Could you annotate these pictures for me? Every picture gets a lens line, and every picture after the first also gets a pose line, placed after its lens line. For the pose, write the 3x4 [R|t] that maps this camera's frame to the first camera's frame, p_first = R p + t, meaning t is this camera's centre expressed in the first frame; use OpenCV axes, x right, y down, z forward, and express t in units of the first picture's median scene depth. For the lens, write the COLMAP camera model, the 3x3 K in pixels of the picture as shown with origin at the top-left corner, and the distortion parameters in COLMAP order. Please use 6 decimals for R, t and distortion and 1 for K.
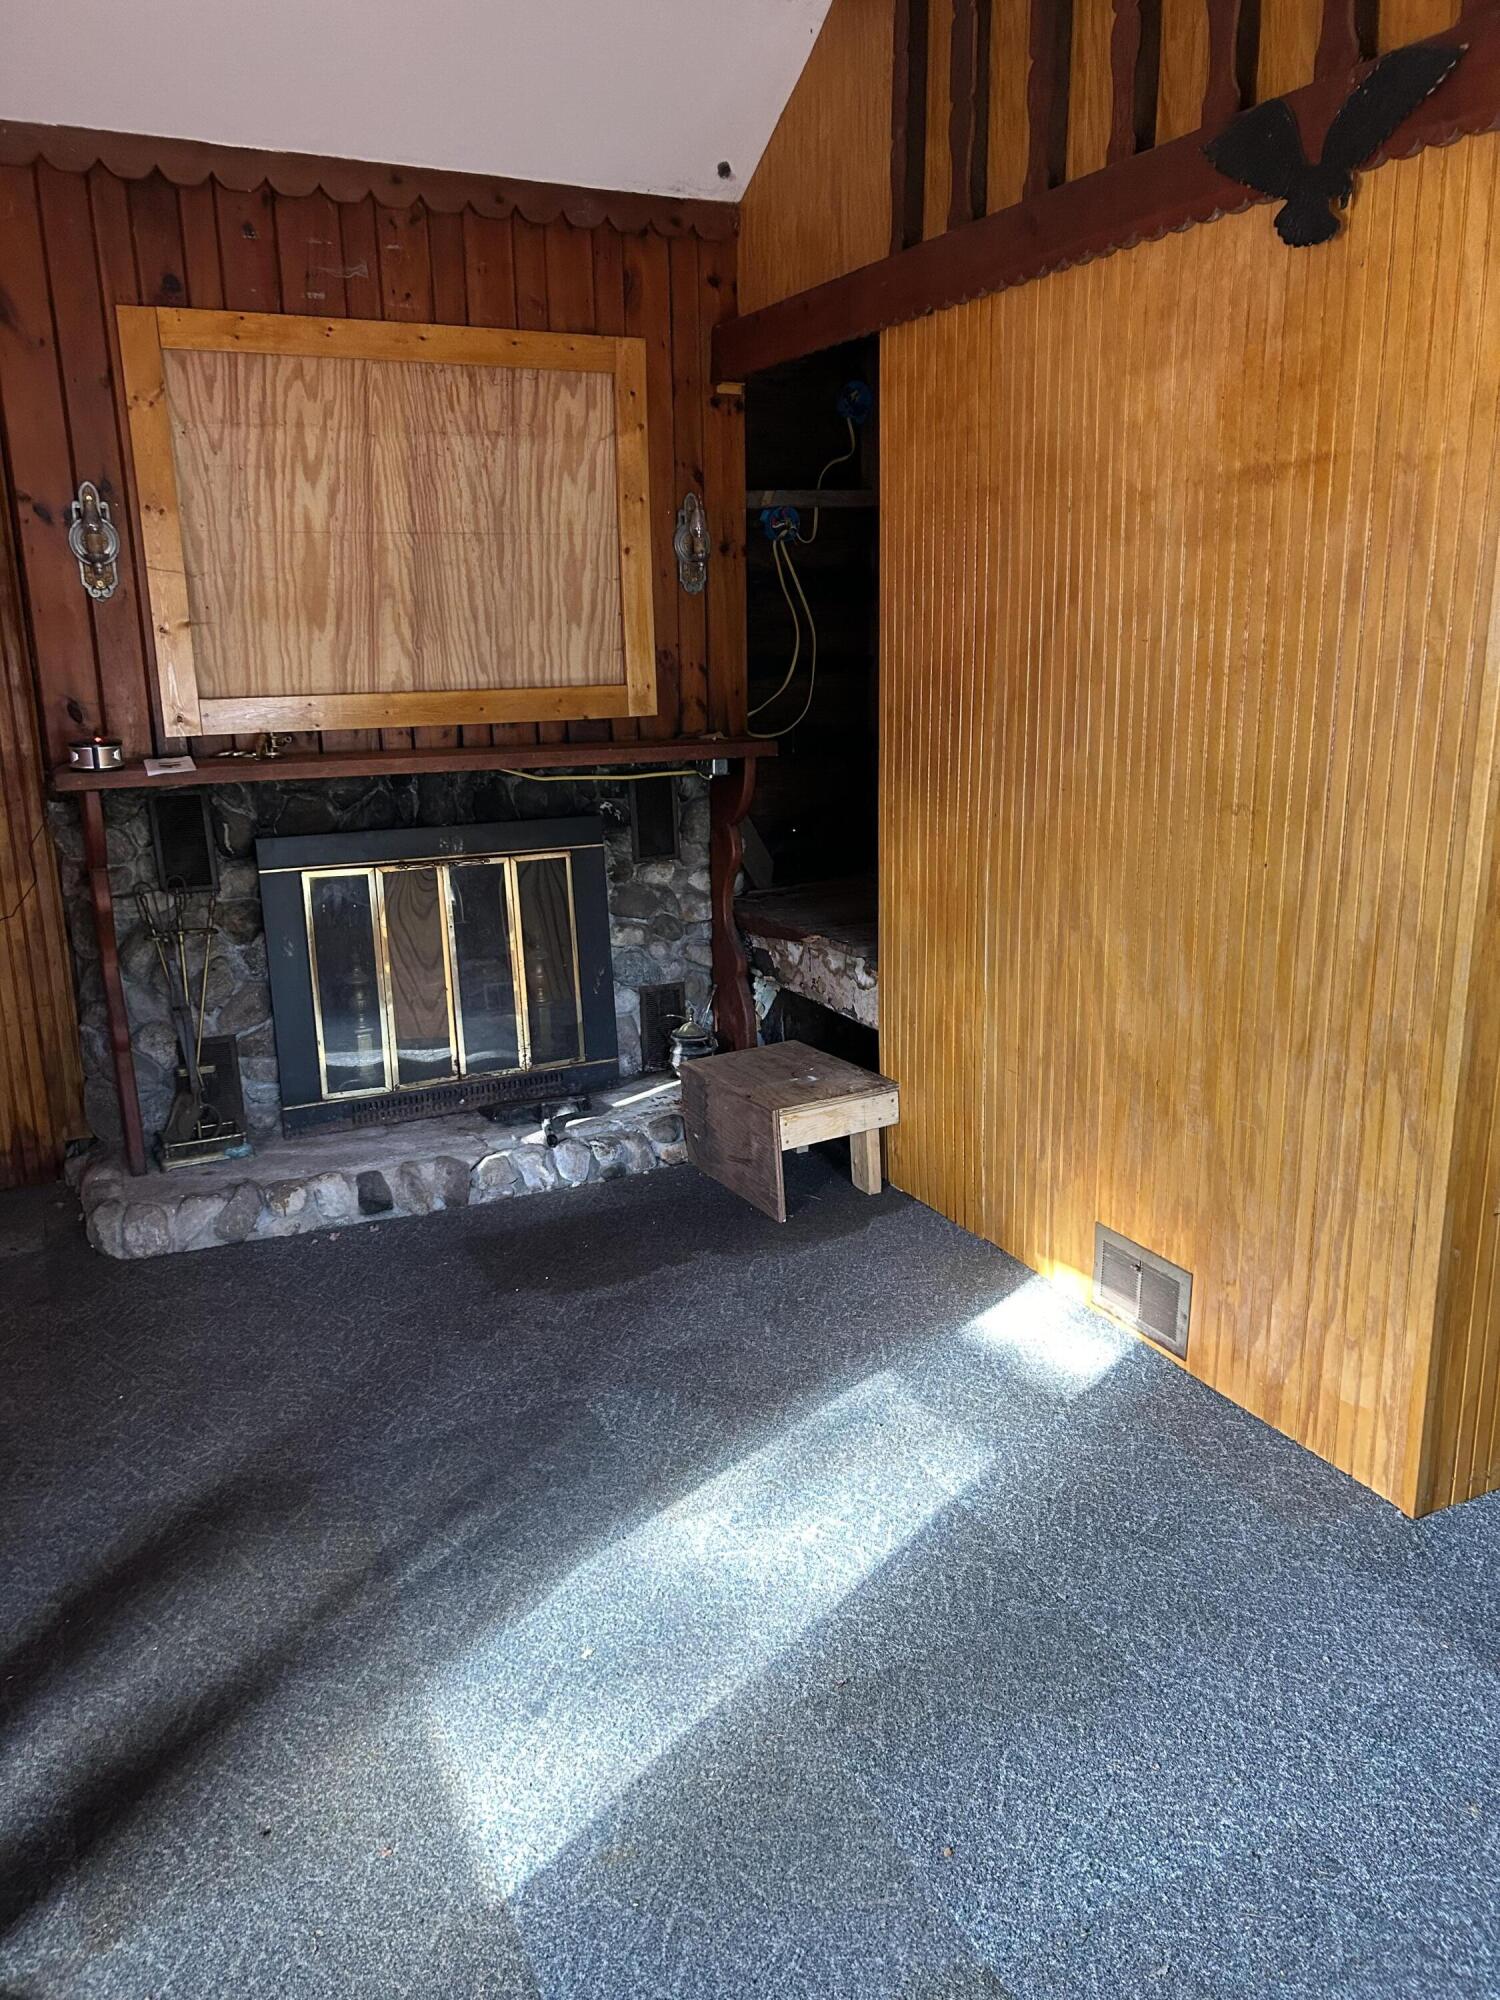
lens RADIAL K [[1472.8, 0, 735.6], [0, 1472.8, 1065.1], [0, 0, 1]] dist [0.016082, 0.000286]
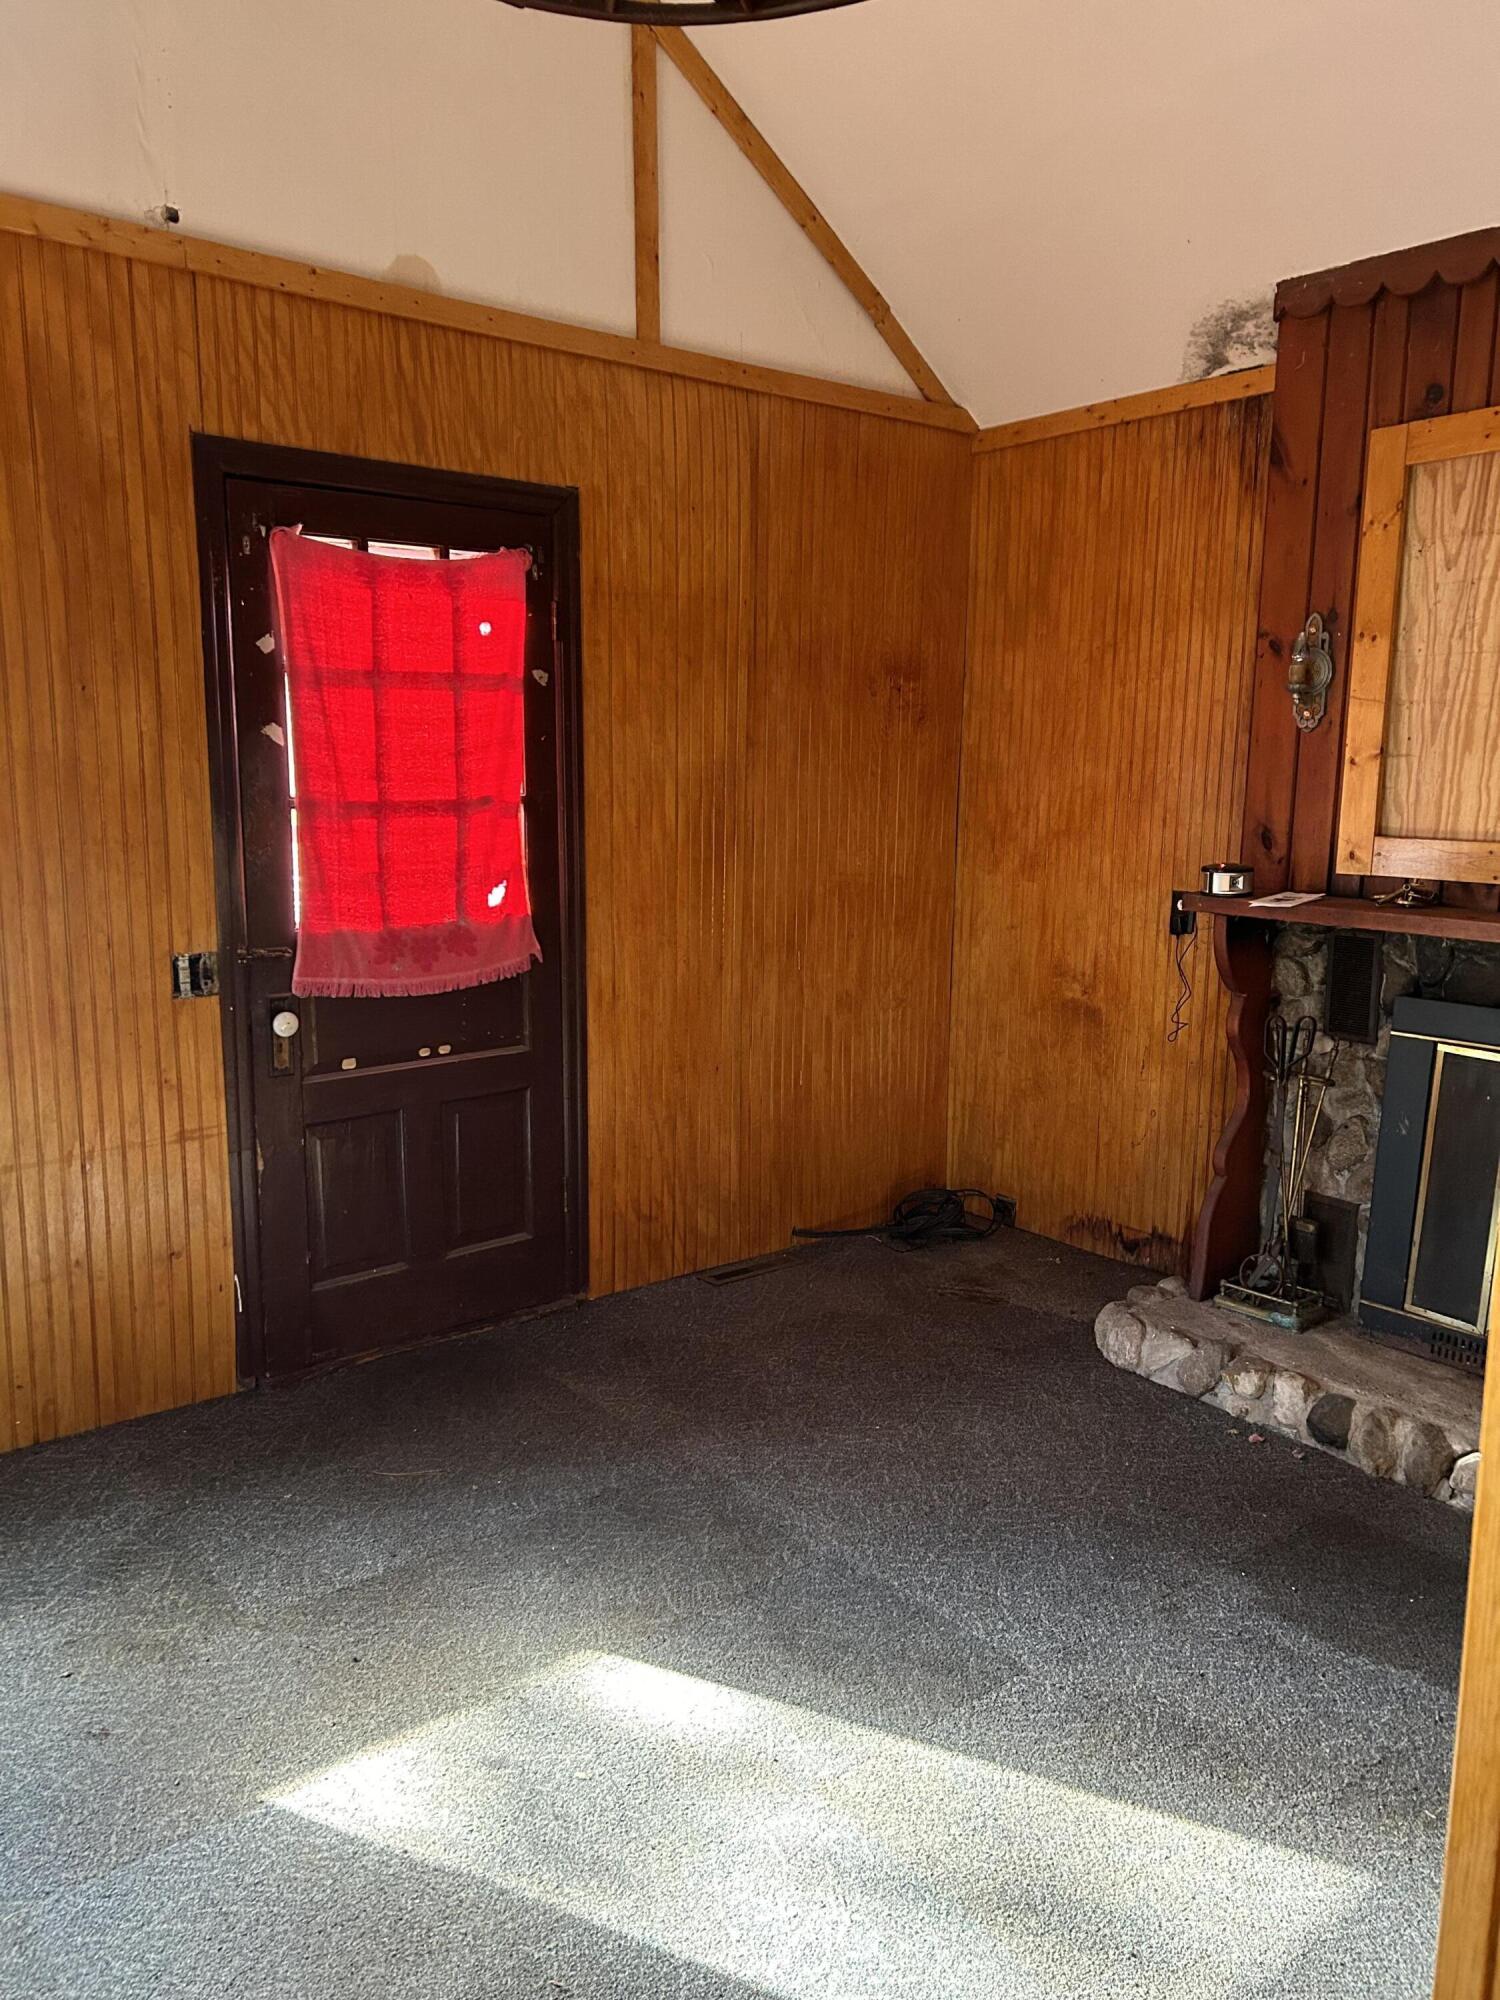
lens RADIAL K [[1472.8, 0, 735.6], [0, 1472.8, 1065.1], [0, 0, 1]] dist [0.016082, 0.000286]
pose [[0.245224, 0.217399, -0.944777, 0.434986], [-0.297274, 0.944448, 0.140164, -0.125059], [0.922764, 0.246486, 0.296228, 0.400651]]
